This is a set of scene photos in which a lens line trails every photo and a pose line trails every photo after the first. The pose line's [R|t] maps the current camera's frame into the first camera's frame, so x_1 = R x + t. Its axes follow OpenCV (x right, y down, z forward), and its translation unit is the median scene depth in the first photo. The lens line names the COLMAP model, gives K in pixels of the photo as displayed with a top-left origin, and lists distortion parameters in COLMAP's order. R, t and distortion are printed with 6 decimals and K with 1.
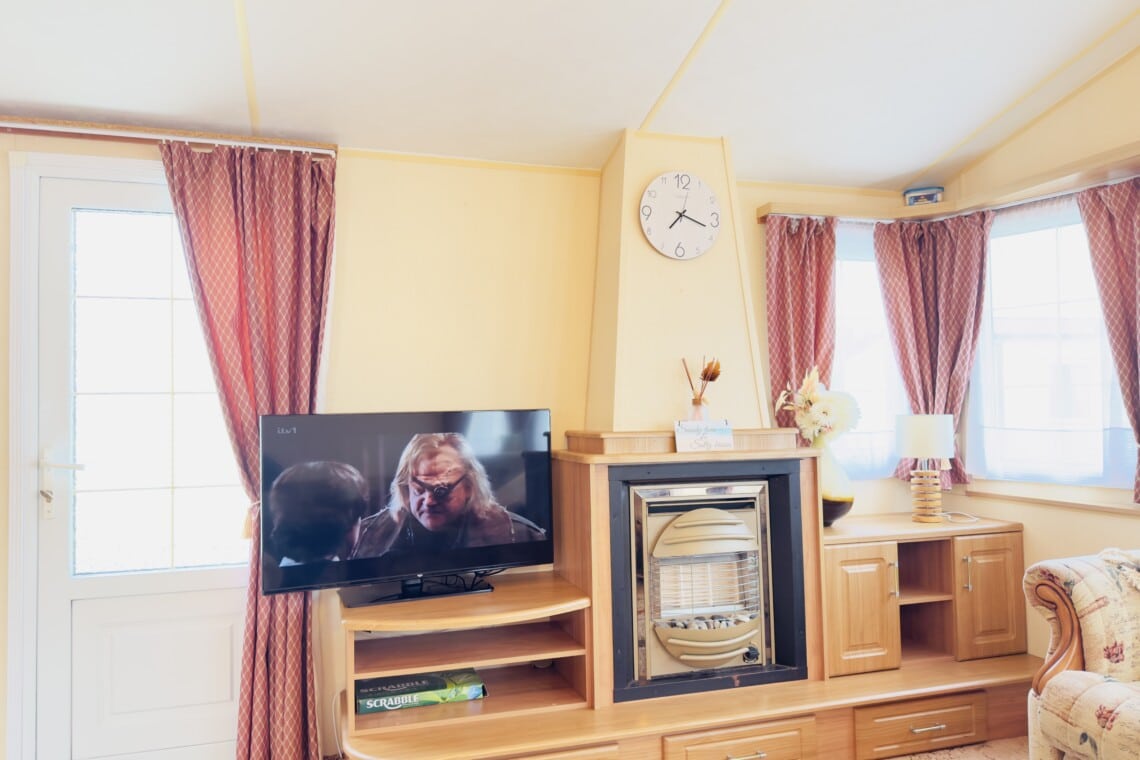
lens RADIAL K [[785.5, 0, 576.9], [0, 785.5, 395.0], [0, 0, 1]] dist [0.056142, -0.057120]
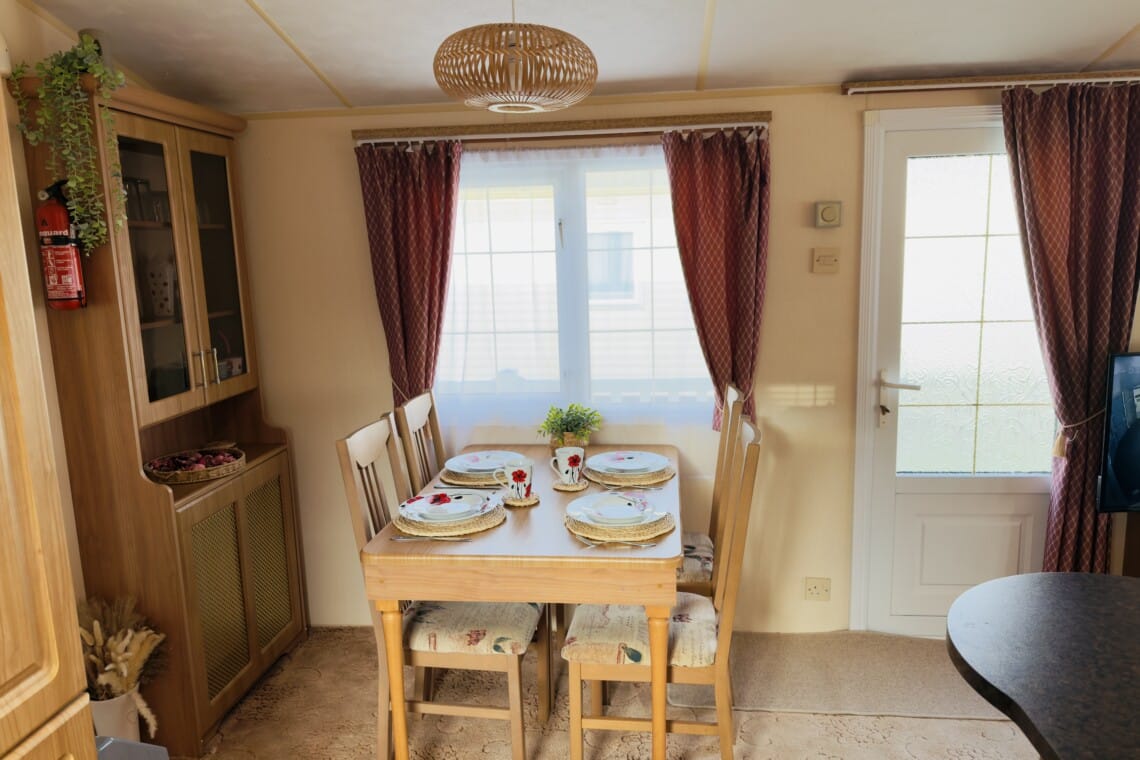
lens RADIAL K [[785.5, 0, 576.9], [0, 785.5, 395.0], [0, 0, 1]] dist [0.056142, -0.057120]
pose [[0.921476, 0.067938, -0.382449, -0.611883], [0.018990, 0.975530, 0.219047, -0.162190], [0.387972, -0.209109, 0.897637, -0.254188]]
